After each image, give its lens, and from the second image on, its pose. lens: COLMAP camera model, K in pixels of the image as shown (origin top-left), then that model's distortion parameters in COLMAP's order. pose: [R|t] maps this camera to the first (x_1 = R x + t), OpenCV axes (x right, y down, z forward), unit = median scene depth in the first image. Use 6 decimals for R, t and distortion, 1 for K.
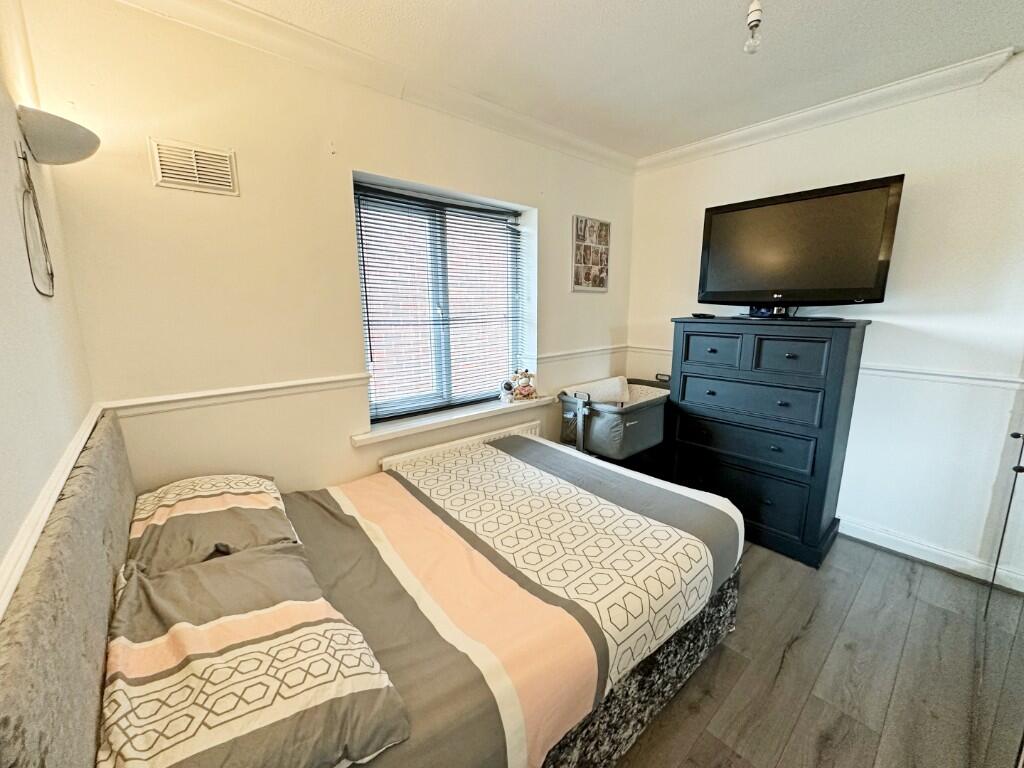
lens RADIAL K [[406.1, 0, 510.7], [0, 406.1, 383.1], [0, 0, 1]] dist [-0.000905, -0.000274]
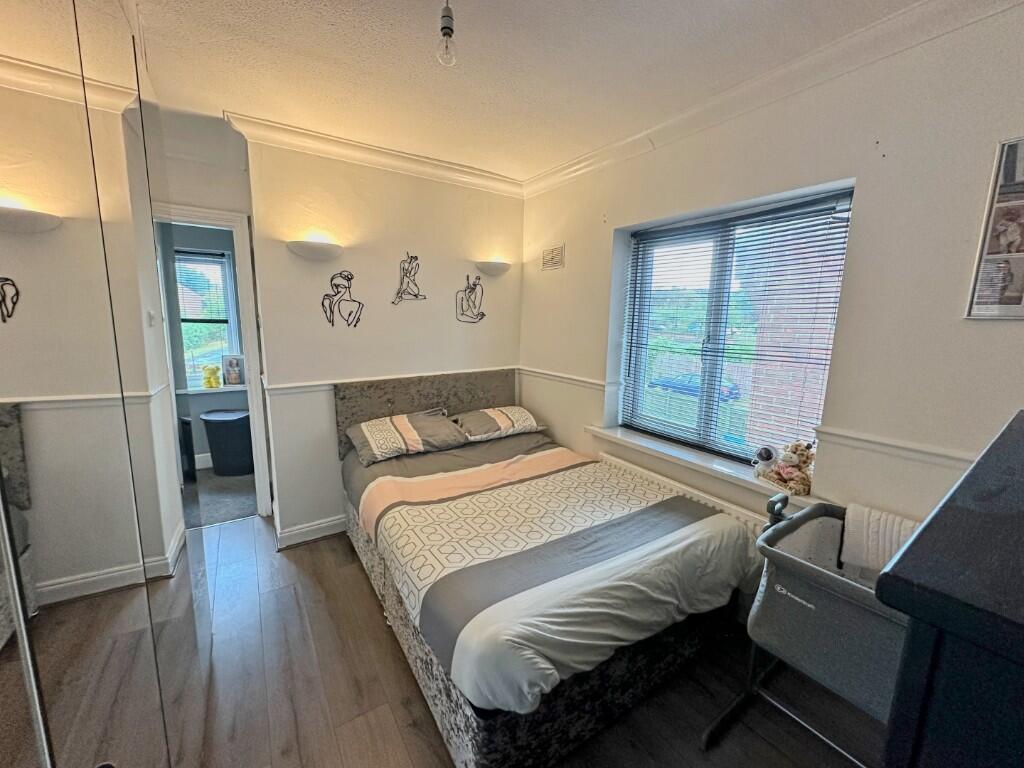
lens RADIAL K [[406.1, 0, 509.9], [0, 406.1, 381.1], [0, 0, 1]] dist [-0.000905, -0.000274]
pose [[-0.120052, 0.159665, -0.979844, 0.782805], [-0.202146, 0.962374, 0.181586, -0.167421], [0.971969, 0.219871, -0.083259, 0.677423]]
